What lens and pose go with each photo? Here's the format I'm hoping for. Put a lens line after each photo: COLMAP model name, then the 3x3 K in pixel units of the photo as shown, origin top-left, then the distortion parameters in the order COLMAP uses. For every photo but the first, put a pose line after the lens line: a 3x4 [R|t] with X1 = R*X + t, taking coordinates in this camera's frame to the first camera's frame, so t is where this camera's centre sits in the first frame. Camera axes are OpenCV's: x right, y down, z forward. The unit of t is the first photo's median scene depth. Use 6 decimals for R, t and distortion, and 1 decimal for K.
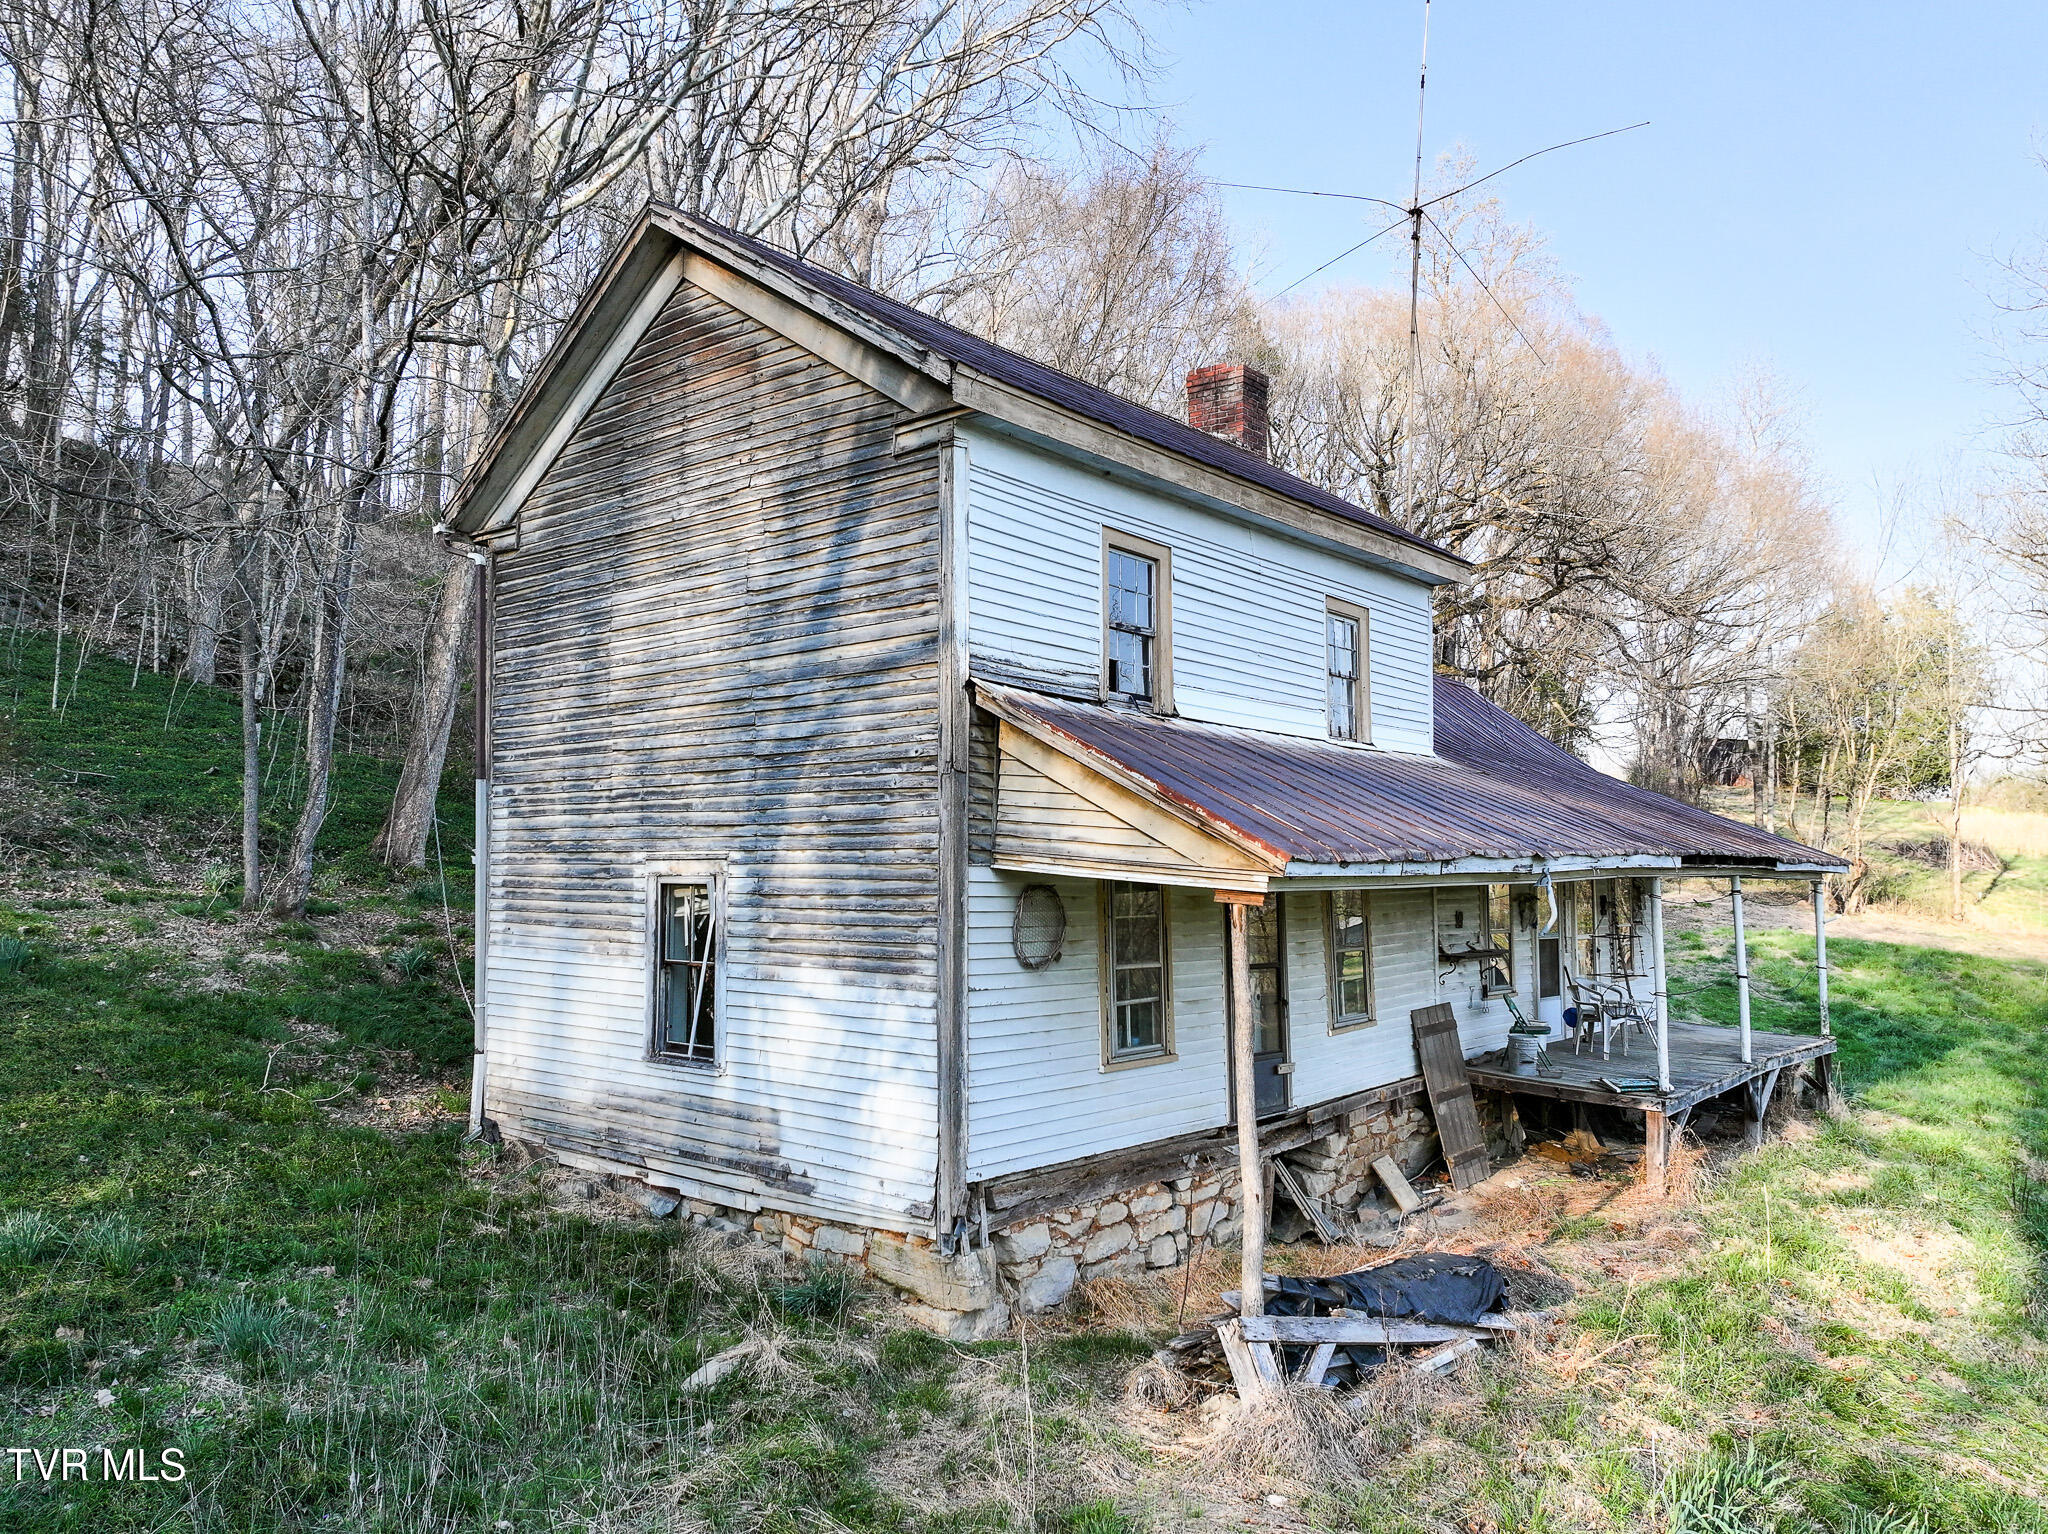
lens RADIAL K [[1460.1, 0, 1019.7], [0, 1460.1, 802.8], [0, 0, 1]] dist [0.002584, 0.001676]
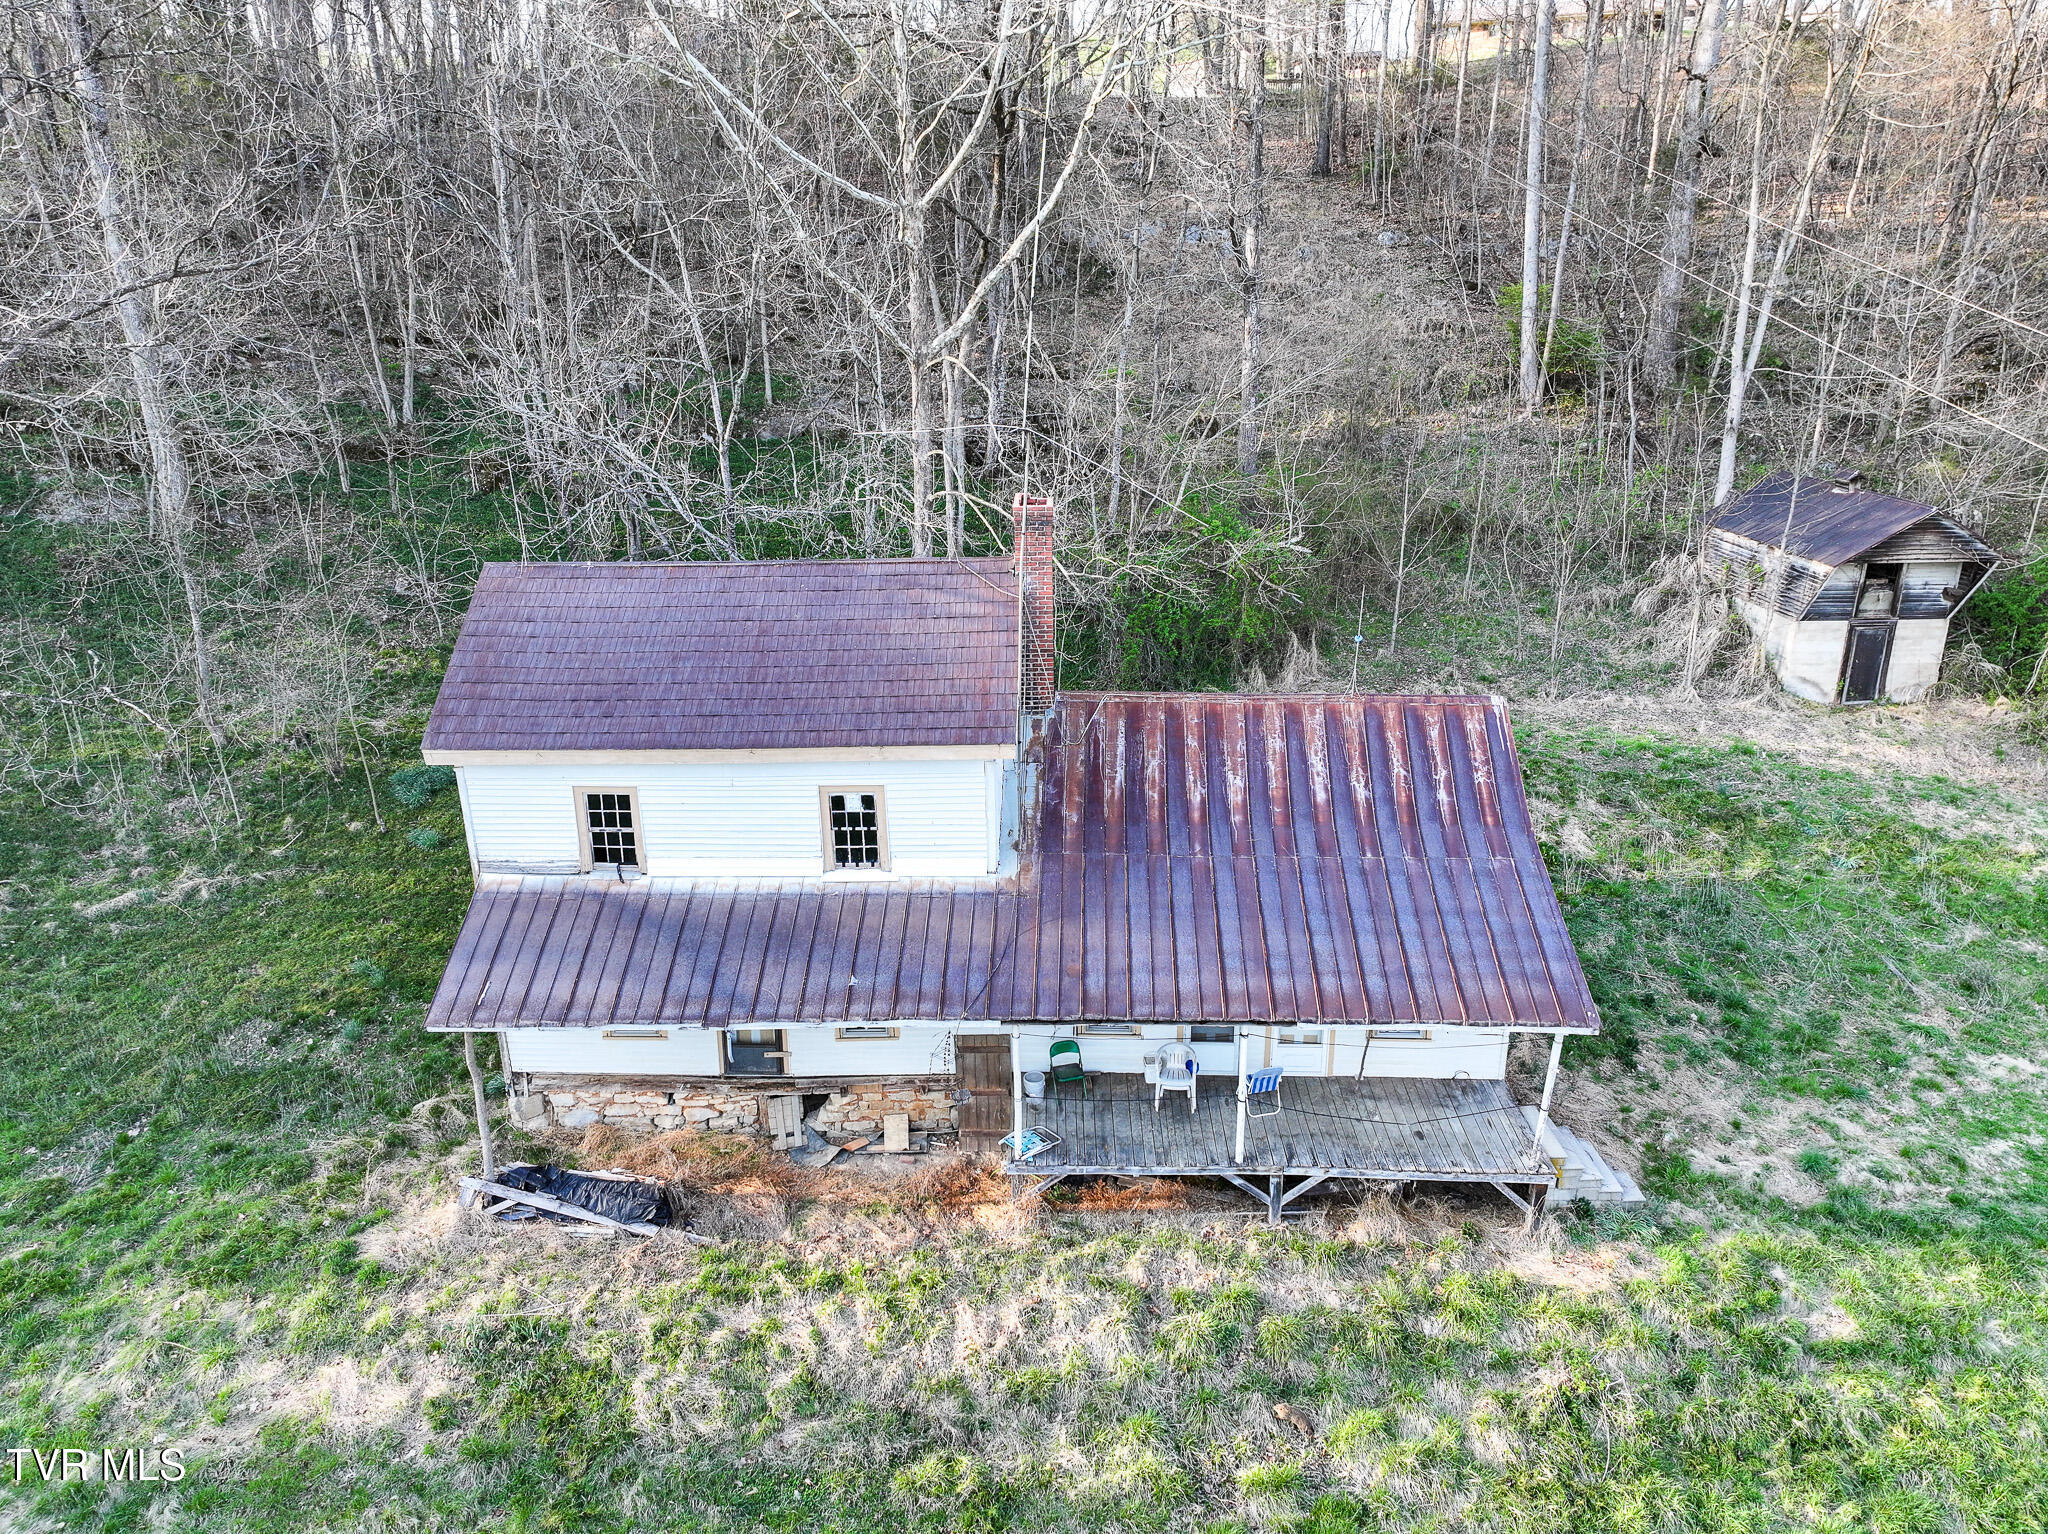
lens RADIAL K [[1443.6, 0, 1028.4], [0, 1443.6, 763.6], [0, 0, 1]] dist [0.003061, 0.008771]
pose [[0.617577, 0.261122, -0.741898, 1.746330], [0.051277, 0.927905, 0.369274, -0.854866], [0.784837, -0.266097, 0.559664, 0.410378]]
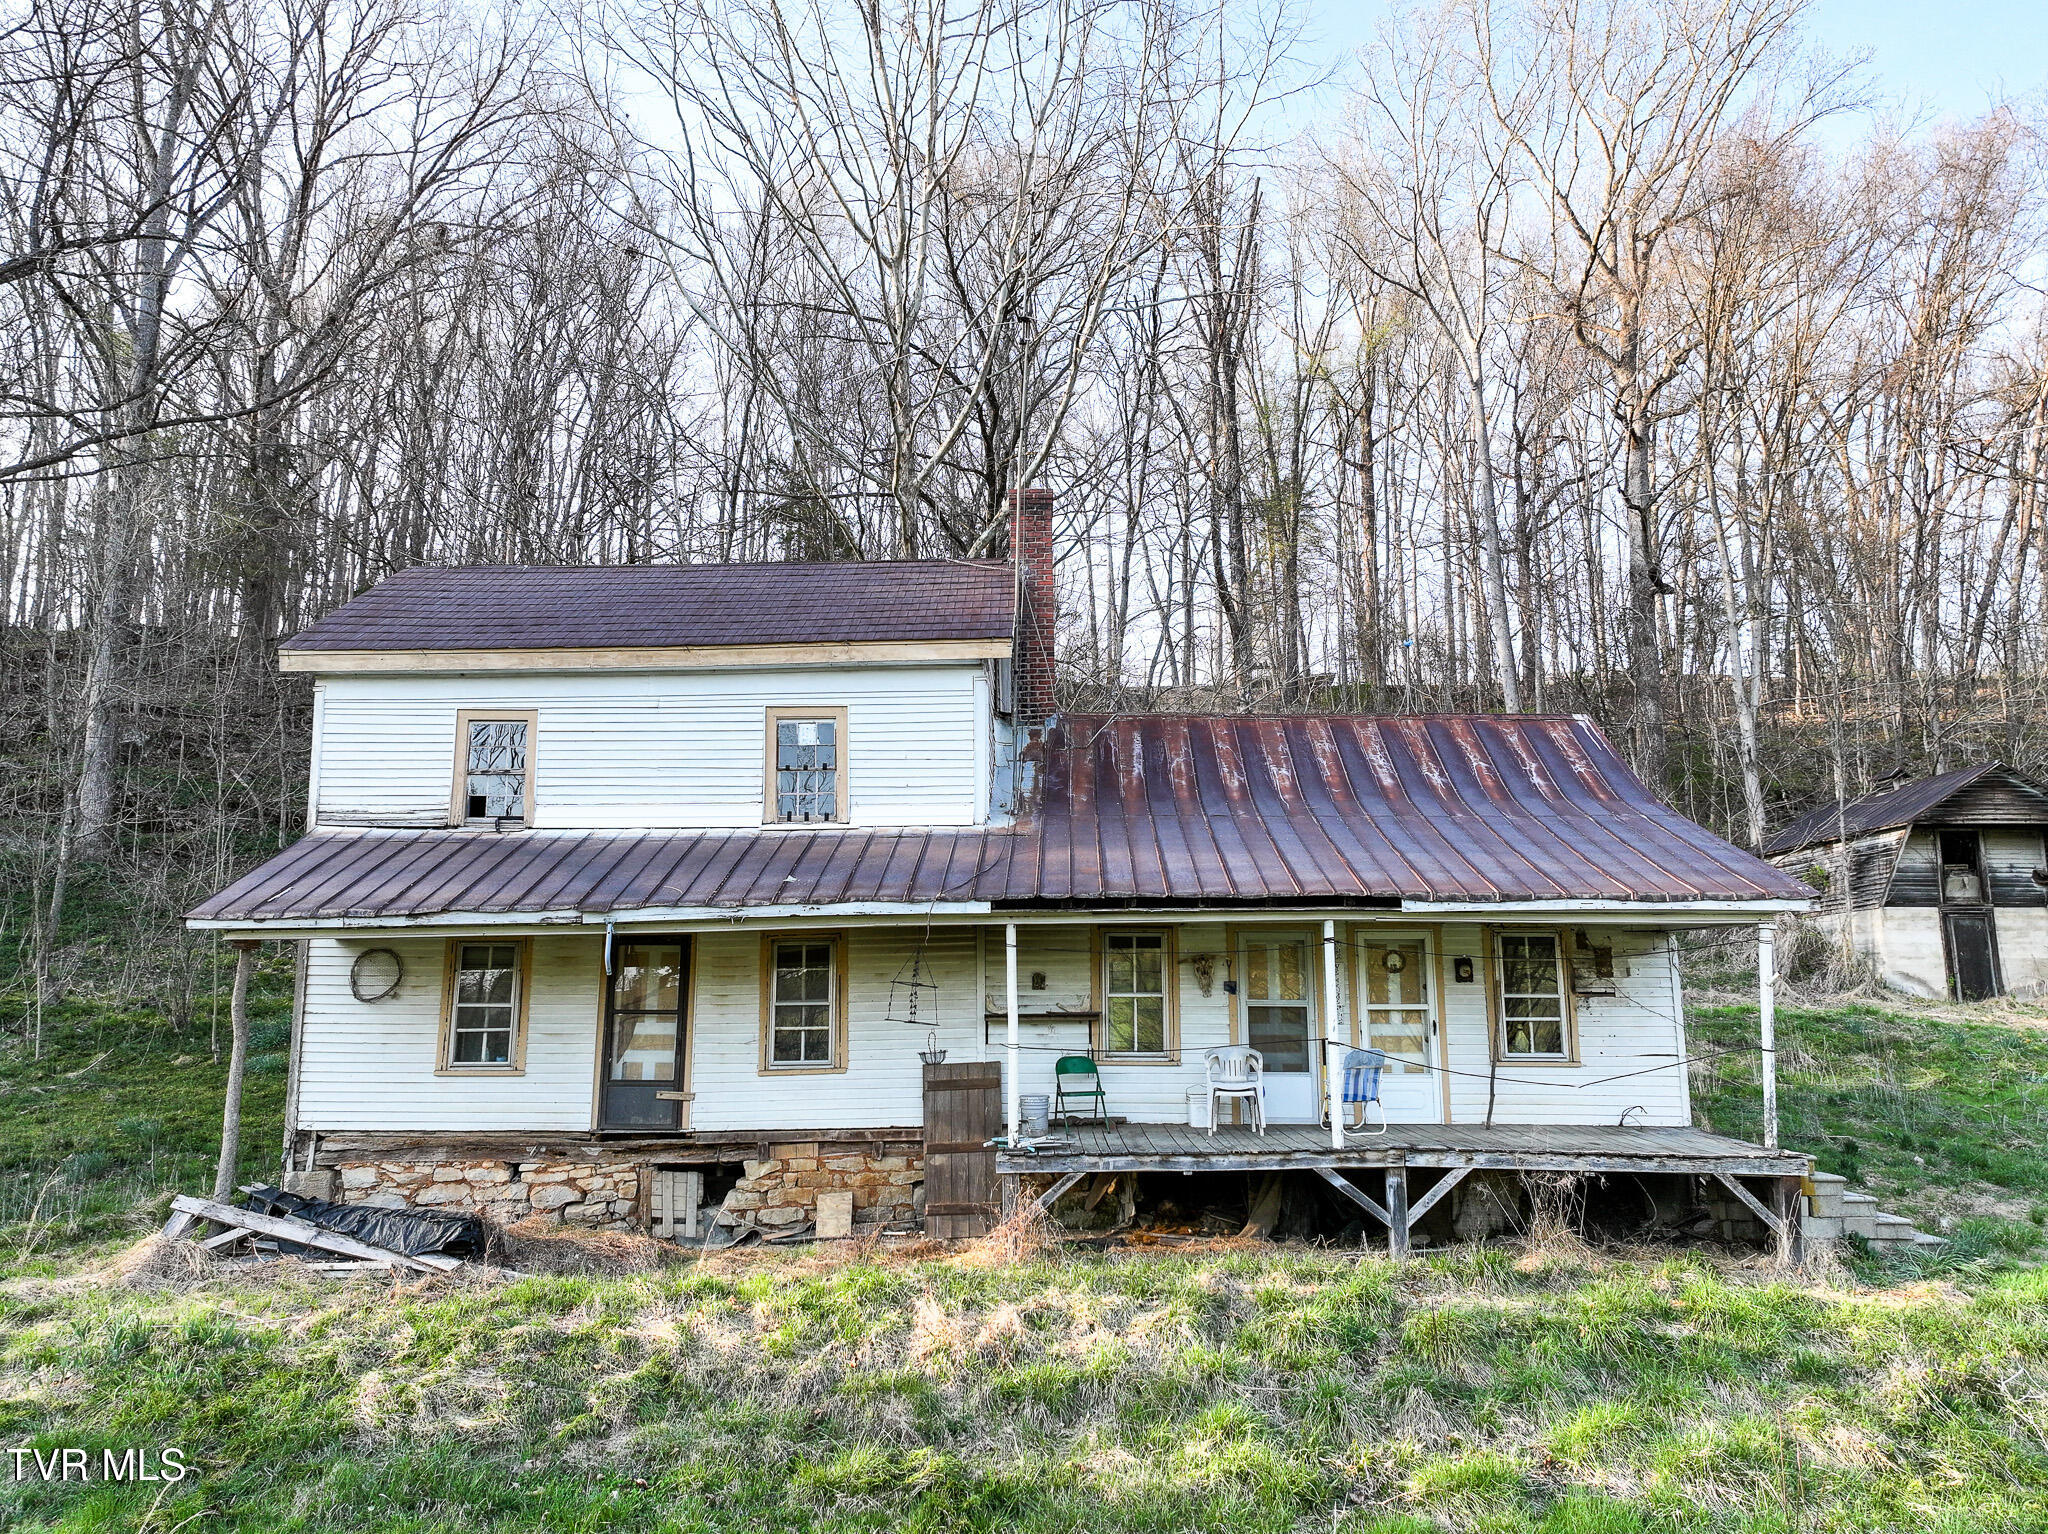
lens RADIAL K [[1443.6, 0, 1028.4], [0, 1443.6, 763.6], [0, 0, 1]] dist [0.003061, 0.008771]
pose [[0.627802, -0.126826, -0.767971, 1.523099], [0.046574, 0.990989, -0.125583, 0.078889], [0.776978, 0.043074, 0.628052, 0.504512]]
